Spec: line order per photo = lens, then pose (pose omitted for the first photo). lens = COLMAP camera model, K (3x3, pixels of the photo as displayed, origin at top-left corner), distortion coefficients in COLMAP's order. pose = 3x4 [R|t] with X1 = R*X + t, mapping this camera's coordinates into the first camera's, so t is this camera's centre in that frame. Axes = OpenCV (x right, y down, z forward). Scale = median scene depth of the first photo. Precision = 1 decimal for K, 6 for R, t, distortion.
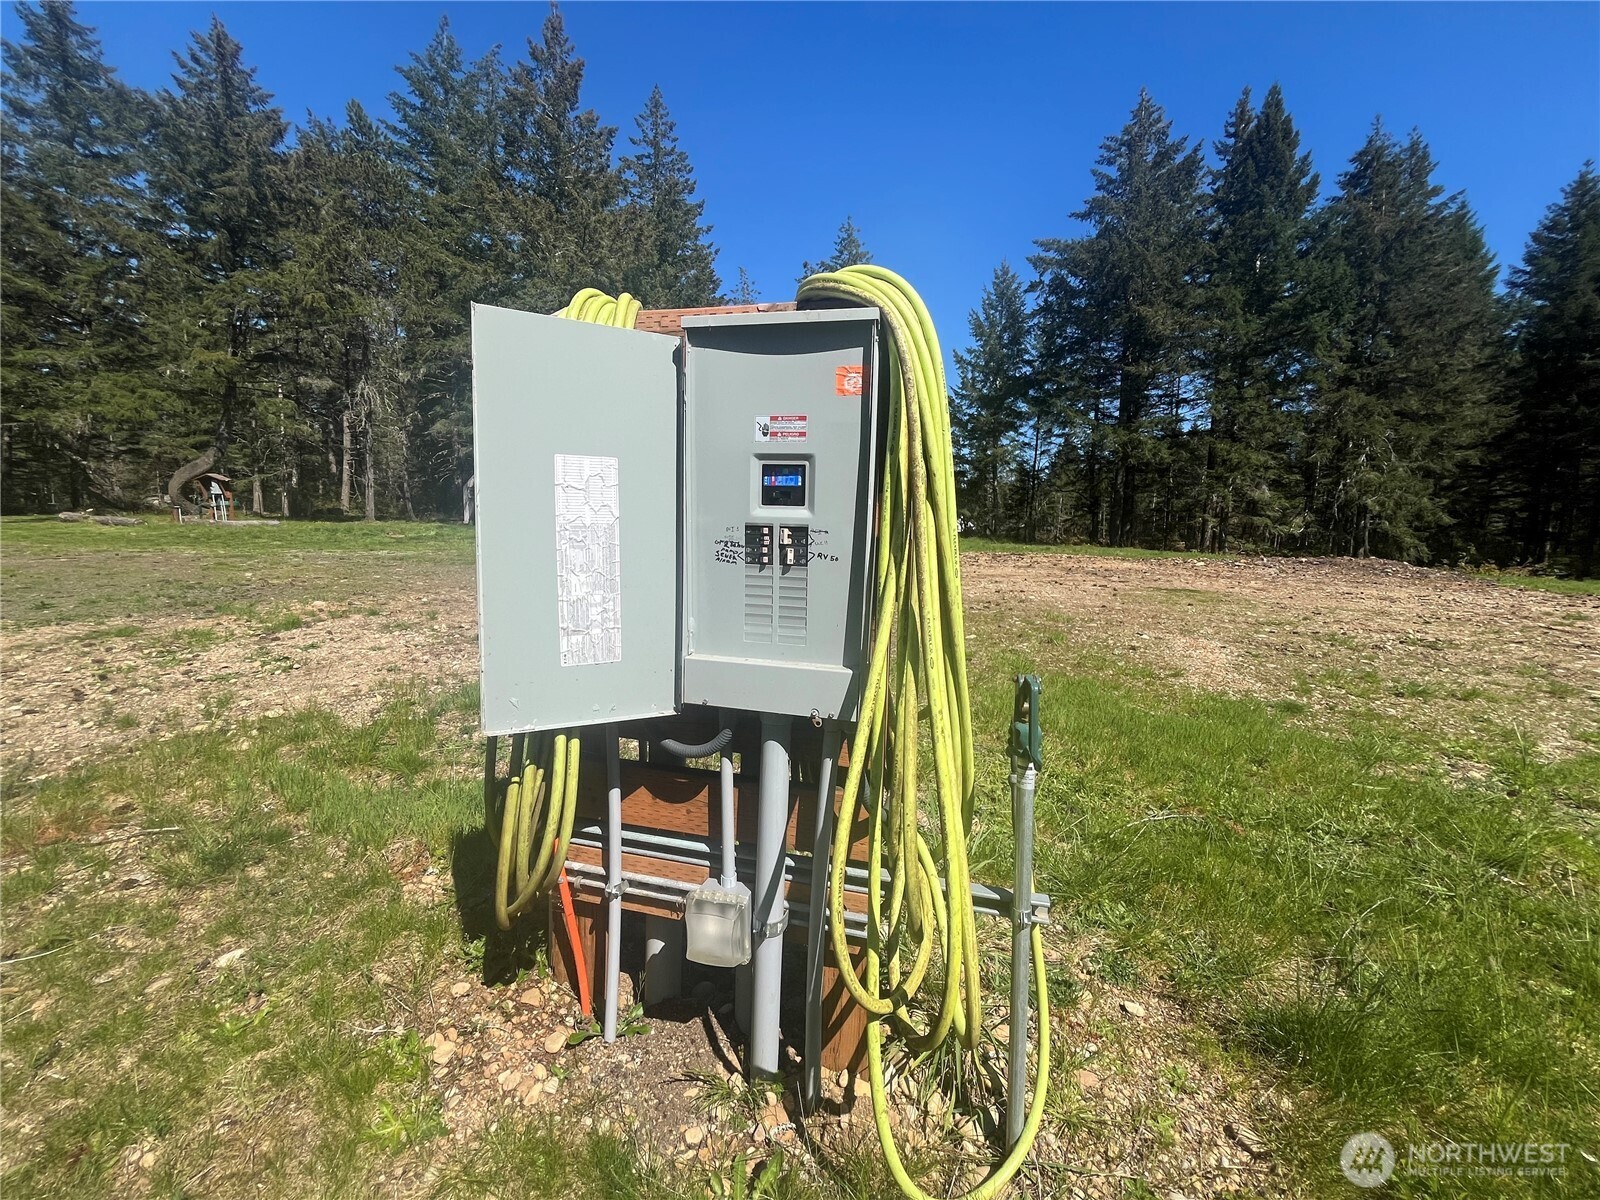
lens RADIAL K [[646.6, 0, 799.5], [0, 646.6, 593.0], [0, 0, 1]] dist [-0.003345, -0.000263]
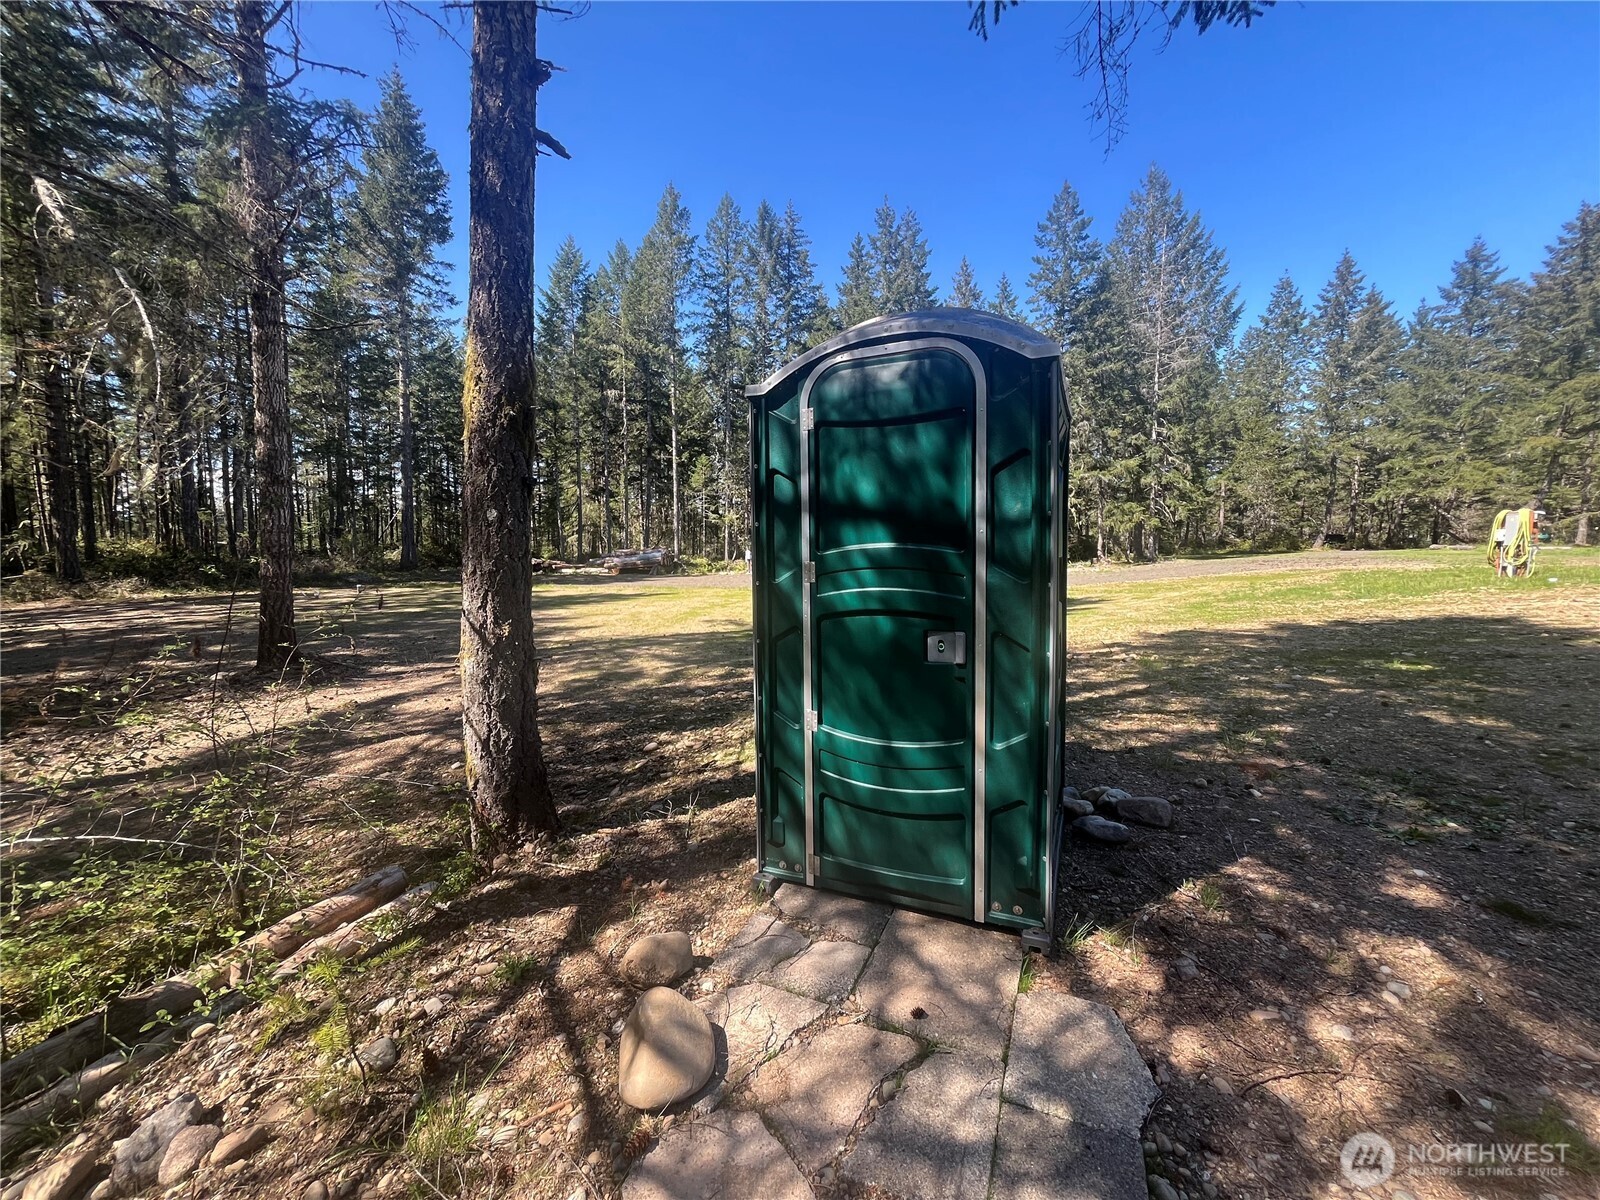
lens RADIAL K [[646.6, 0, 801.6], [0, 646.6, 594.1], [0, 0, 1]] dist [-0.003345, -0.000263]
pose [[-0.037669, 0.047911, -0.998141, 0.637394], [-0.110058, 0.992575, 0.051797, 0.097699], [0.993211, 0.111805, -0.032116, -0.597911]]
